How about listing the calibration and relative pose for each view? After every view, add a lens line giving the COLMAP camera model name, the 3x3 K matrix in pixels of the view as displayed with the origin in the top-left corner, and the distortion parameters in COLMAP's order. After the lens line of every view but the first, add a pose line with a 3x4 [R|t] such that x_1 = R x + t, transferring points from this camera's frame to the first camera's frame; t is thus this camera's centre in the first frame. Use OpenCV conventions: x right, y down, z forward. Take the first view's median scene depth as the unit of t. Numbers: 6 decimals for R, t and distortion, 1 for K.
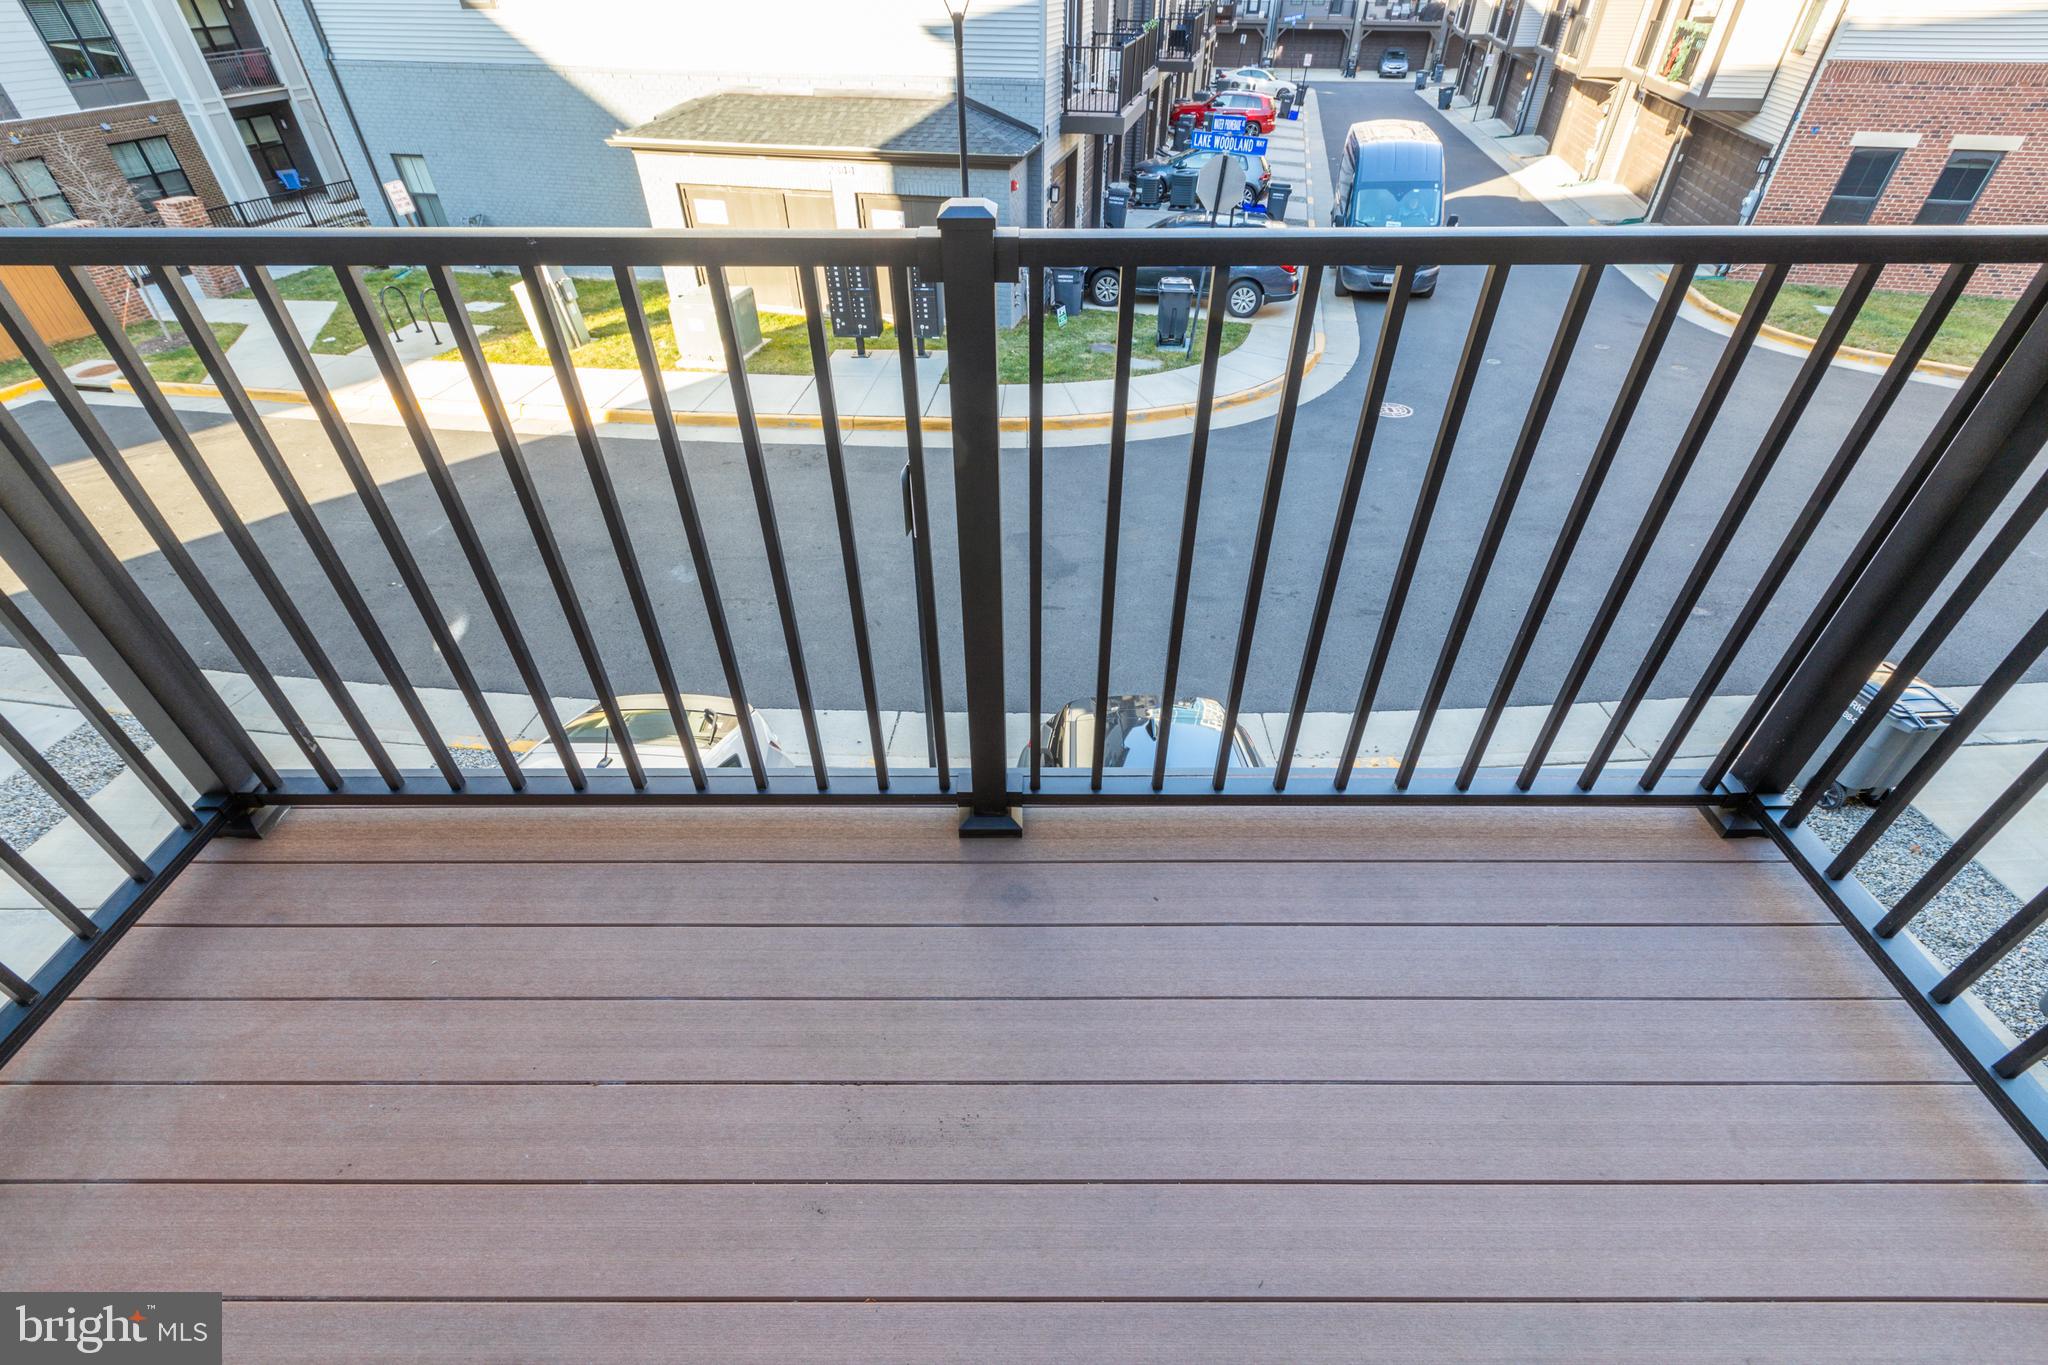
lens RADIAL K [[908.6, 0, 1026.8], [0, 908.6, 678.5], [0, 0, 1]] dist [0.001956, -0.000176]
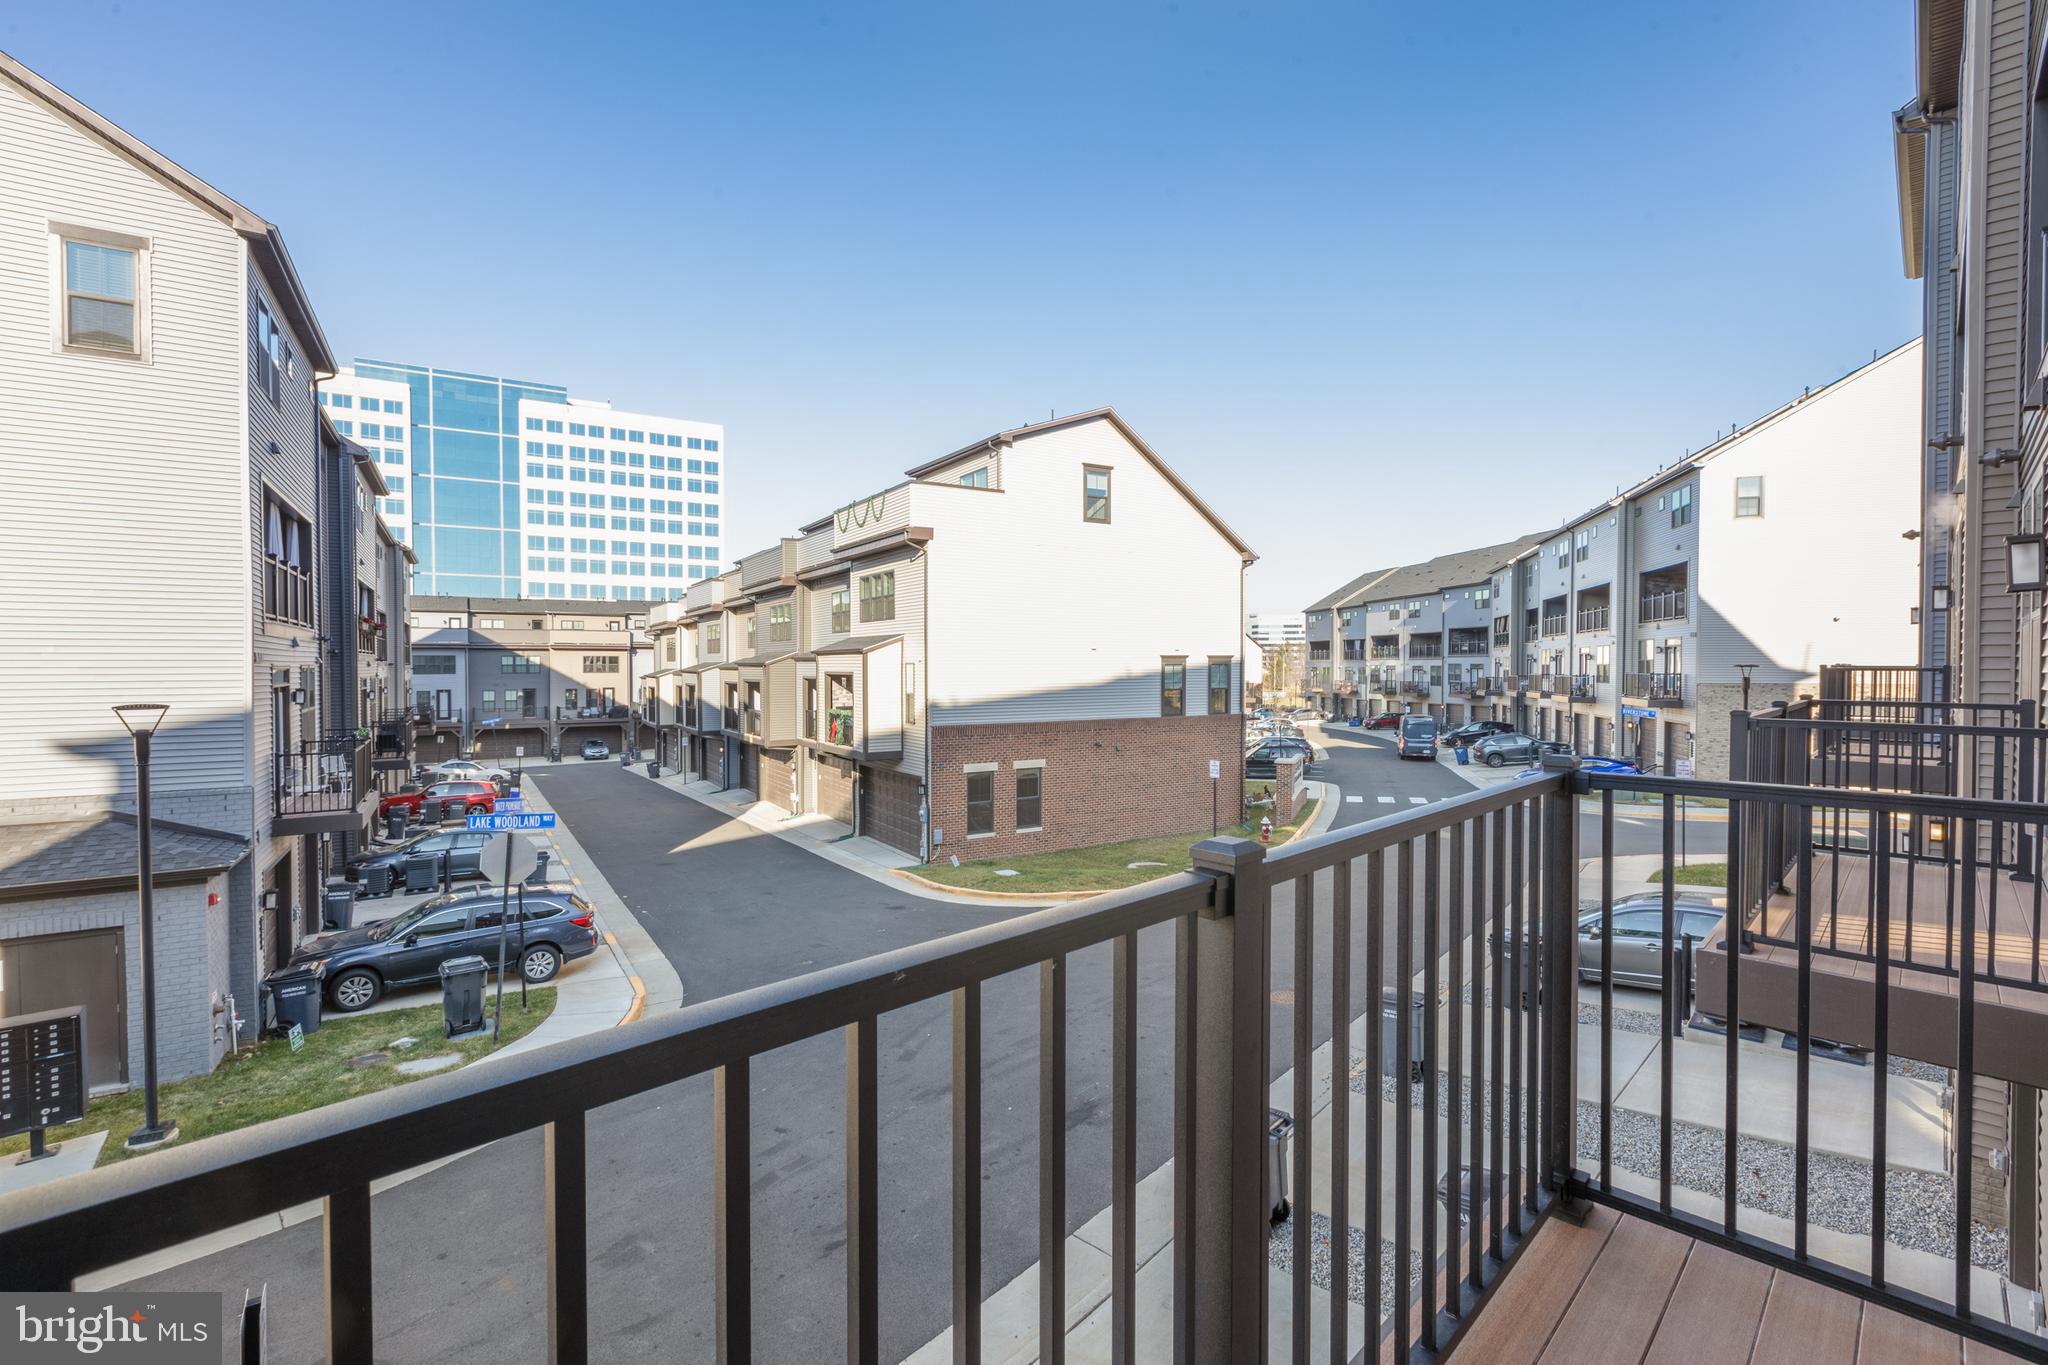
lens RADIAL K [[908.6, 0, 1026.8], [0, 908.6, 678.5], [0, 0, 1]] dist [0.001956, -0.000176]
pose [[0.710216, -0.011899, 0.703883, -0.051867], [0.445212, 0.782108, -0.435997, -0.015656], [-0.545324, 0.623030, 0.560763, 0.021540]]
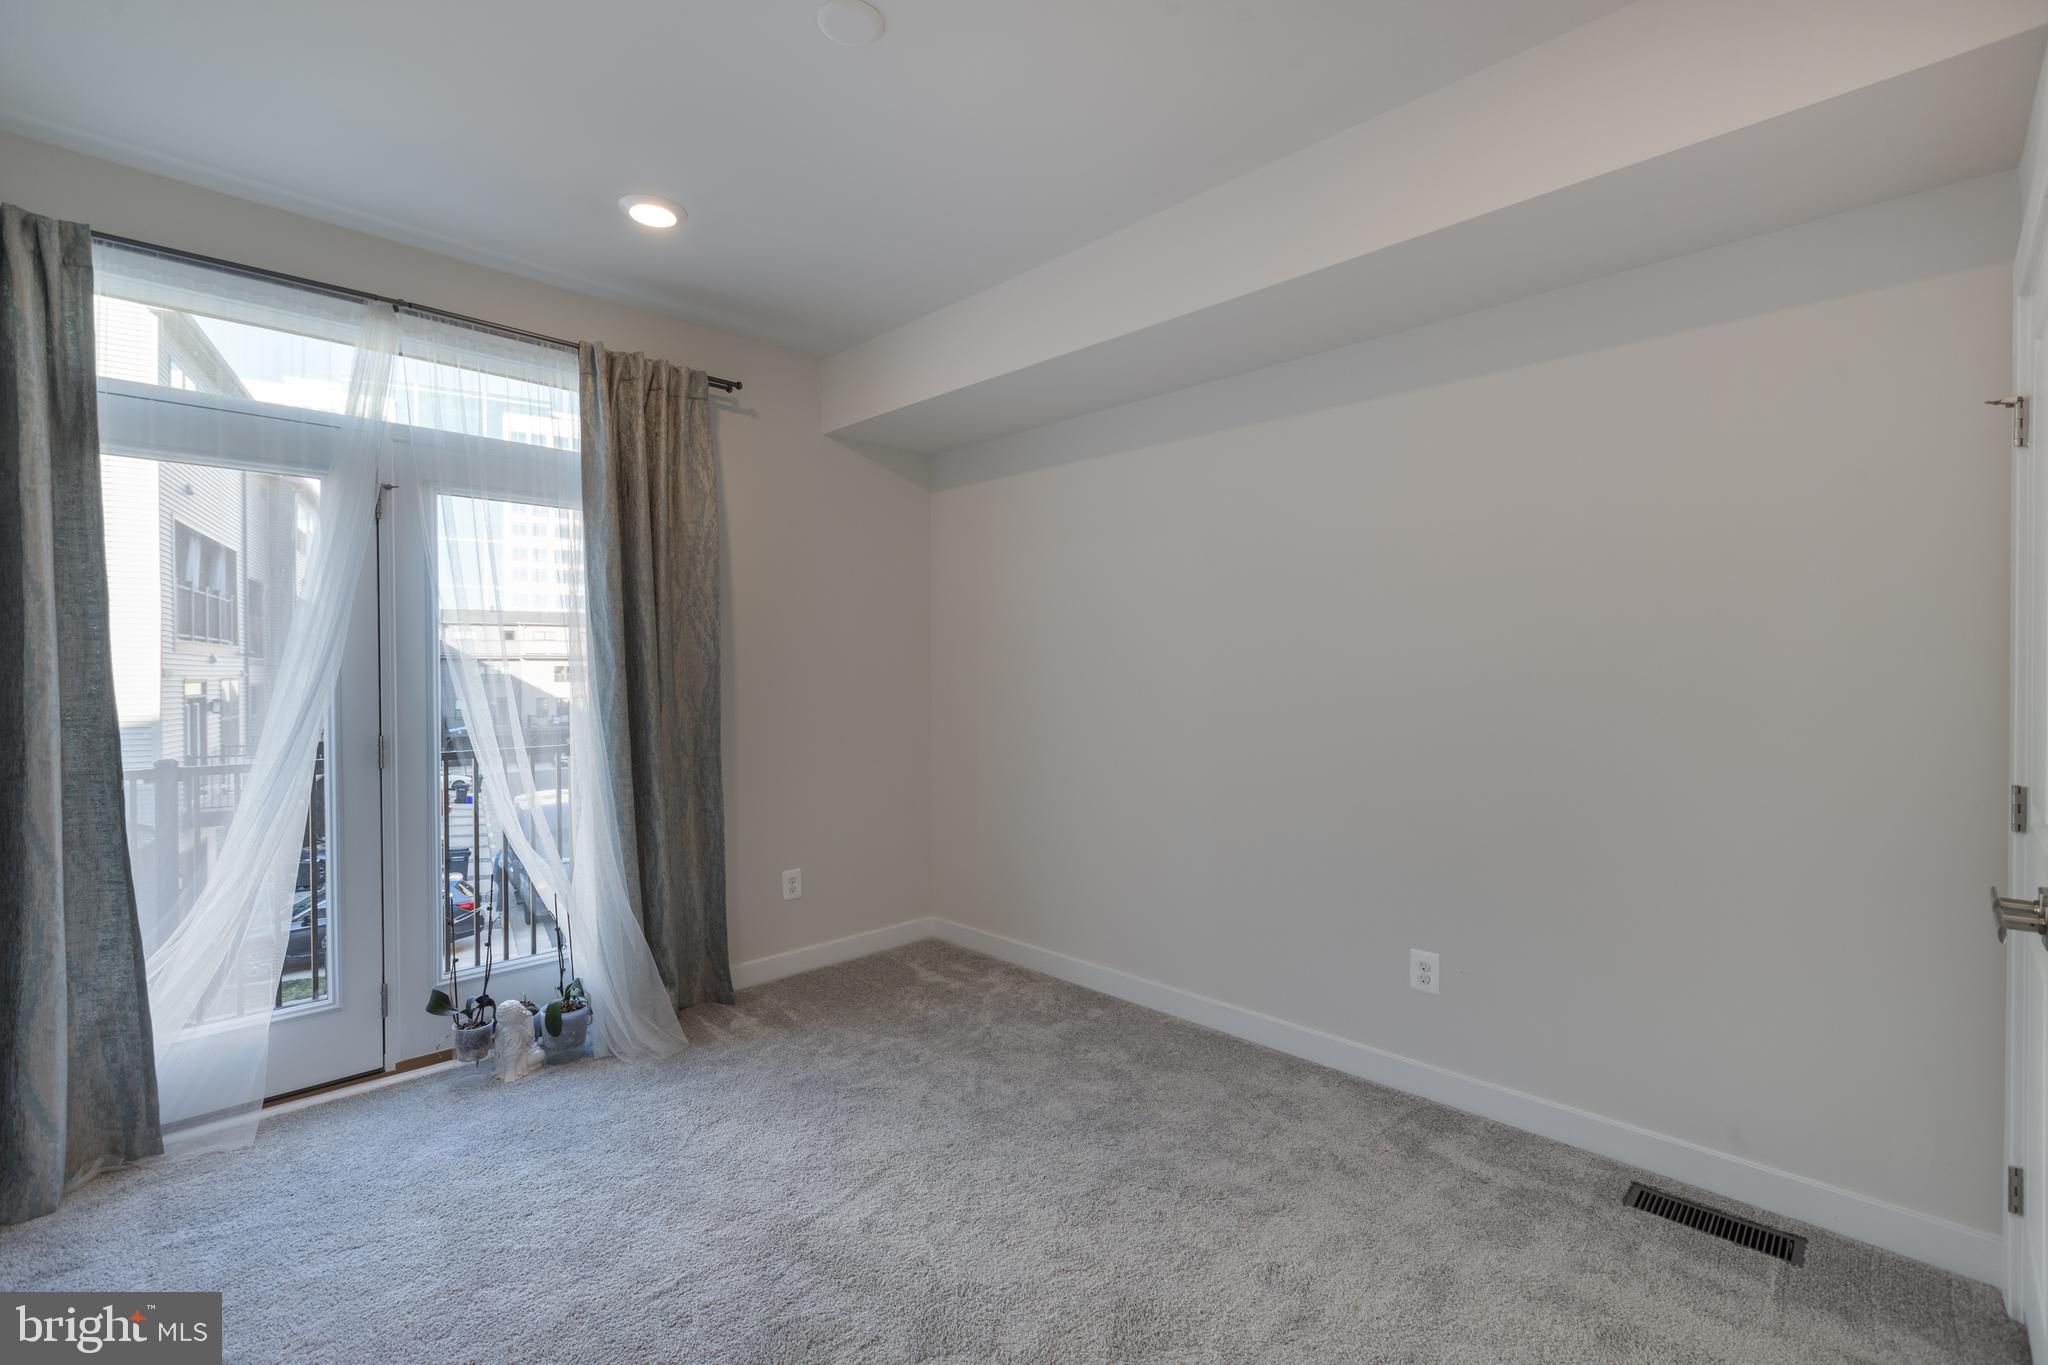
lens RADIAL K [[908.6, 0, 1026.8], [0, 908.6, 678.5], [0, 0, 1]] dist [0.001956, -0.000176]
pose [[0.708270, -0.009894, 0.705872, -0.009675], [0.449959, 0.776794, -0.440600, 0.111722], [-0.543958, 0.629677, 0.554631, -0.139274]]
